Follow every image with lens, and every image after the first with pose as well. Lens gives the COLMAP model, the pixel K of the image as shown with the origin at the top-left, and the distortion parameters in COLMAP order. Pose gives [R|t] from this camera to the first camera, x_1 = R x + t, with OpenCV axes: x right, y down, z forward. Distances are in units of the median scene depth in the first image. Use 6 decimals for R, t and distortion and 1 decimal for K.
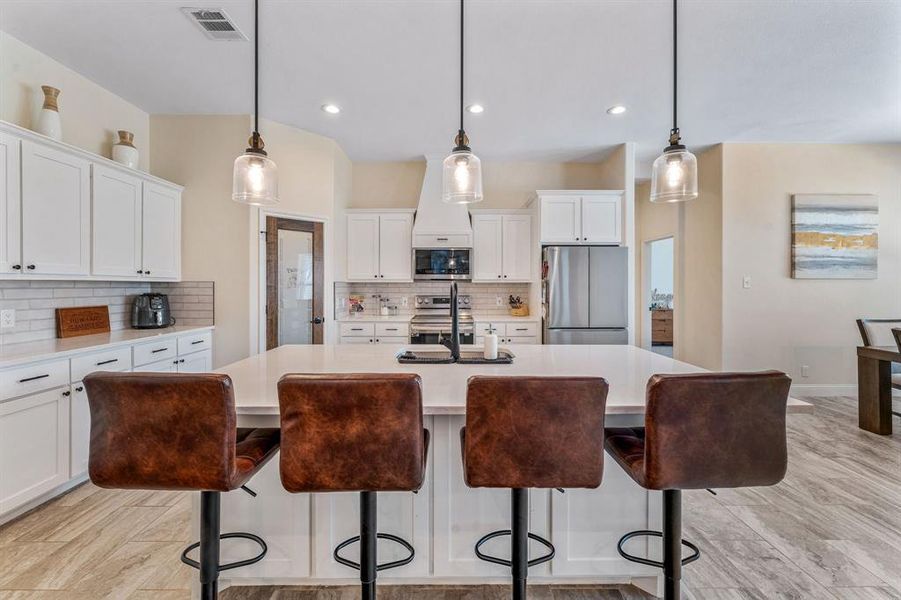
lens RADIAL K [[363.3, 0, 458.7], [0, 363.3, 283.3], [0, 0, 1]] dist [-0.003046, -0.001020]
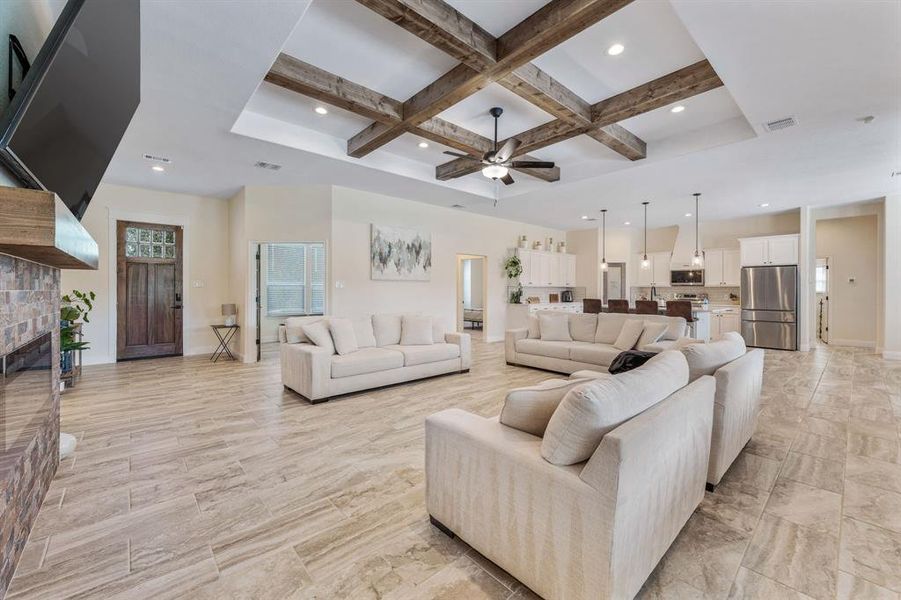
lens RADIAL K [[363.3, 0, 449.8], [0, 363.3, 292.8], [0, 0, 1]] dist [-0.003046, -0.001020]
pose [[0.647578, 0.004656, -0.761985, 0.717618], [0.000030, 0.999981, 0.006136, 0.020531], [0.761999, -0.003997, 0.647566, -1.470691]]
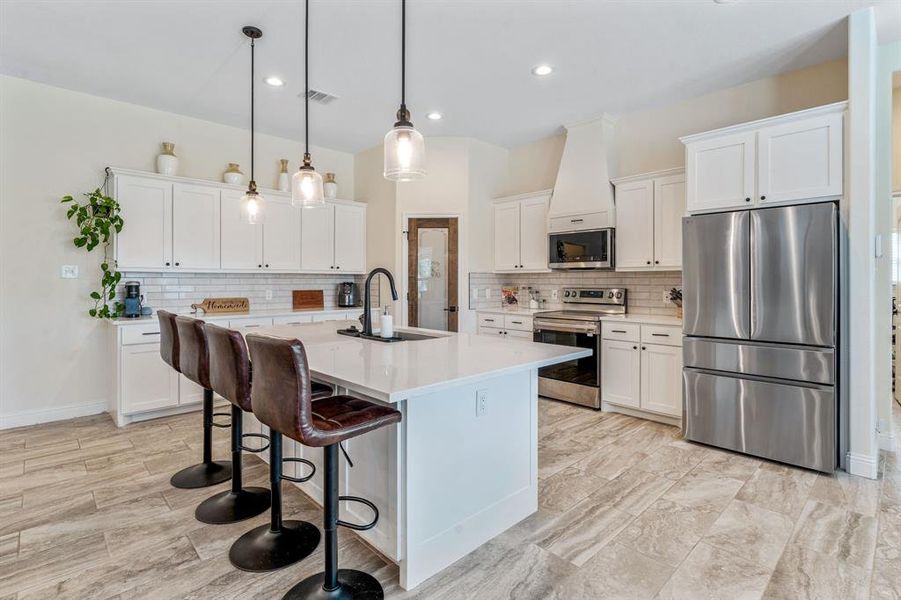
lens RADIAL K [[431.6, 0, 445.9], [0, 431.6, 273.9], [0, 0, 1]] dist [-0.018897, -0.000542]
pose [[0.680402, -0.013216, -0.732720, 0.525824], [0.005365, 0.999900, -0.013053, 0.014999], [0.732819, 0.004950, 0.680406, 0.112044]]
